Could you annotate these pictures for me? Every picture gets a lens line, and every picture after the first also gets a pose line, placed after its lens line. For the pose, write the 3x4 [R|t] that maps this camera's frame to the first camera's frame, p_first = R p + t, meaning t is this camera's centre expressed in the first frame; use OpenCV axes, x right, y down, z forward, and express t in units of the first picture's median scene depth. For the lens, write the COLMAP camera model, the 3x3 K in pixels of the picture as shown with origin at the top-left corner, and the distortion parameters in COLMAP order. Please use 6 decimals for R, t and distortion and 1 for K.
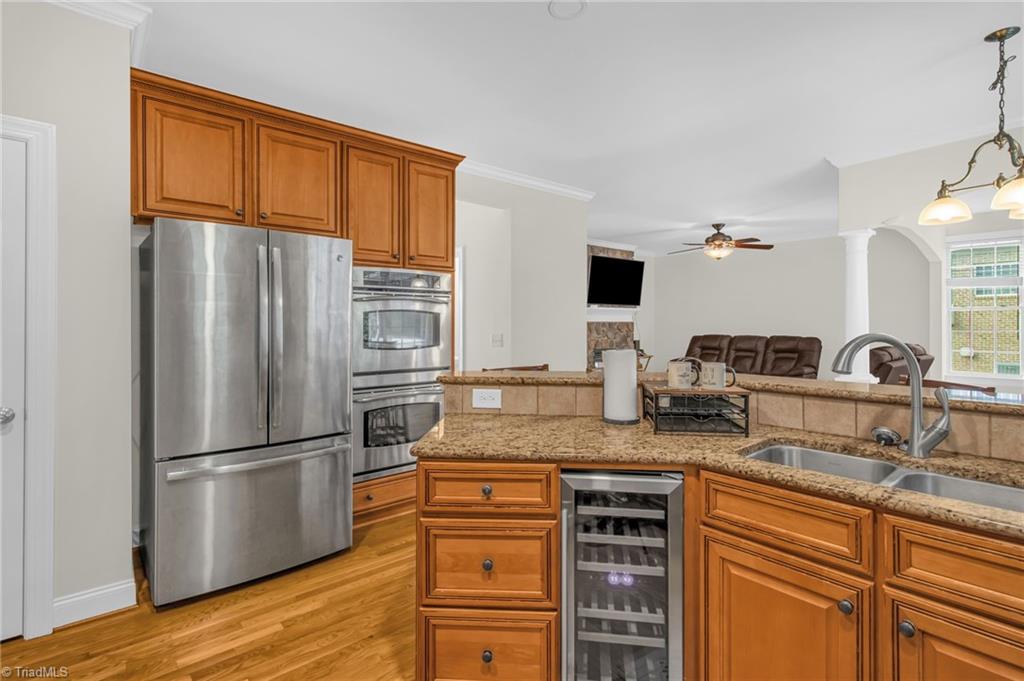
lens RADIAL K [[486.8, 0, 507.8], [0, 486.8, 322.5], [0, 0, 1]] dist [0.003497, 0.000975]
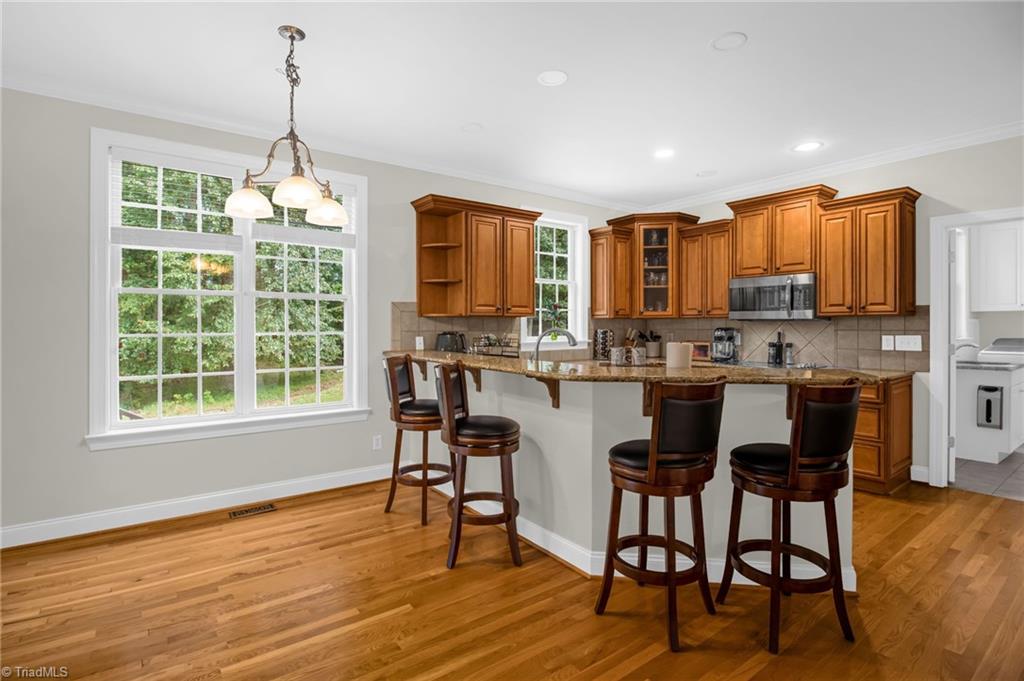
lens RADIAL K [[501.1, 0, 510.1], [0, 501.1, 324.3], [0, 0, 1]] dist [0.000466, 0.000069]
pose [[-0.998305, 0.001378, 0.058188, 0.508734], [0.001142, 0.999991, -0.004084, 0.007470], [-0.058193, -0.004011, -0.998297, 1.978315]]
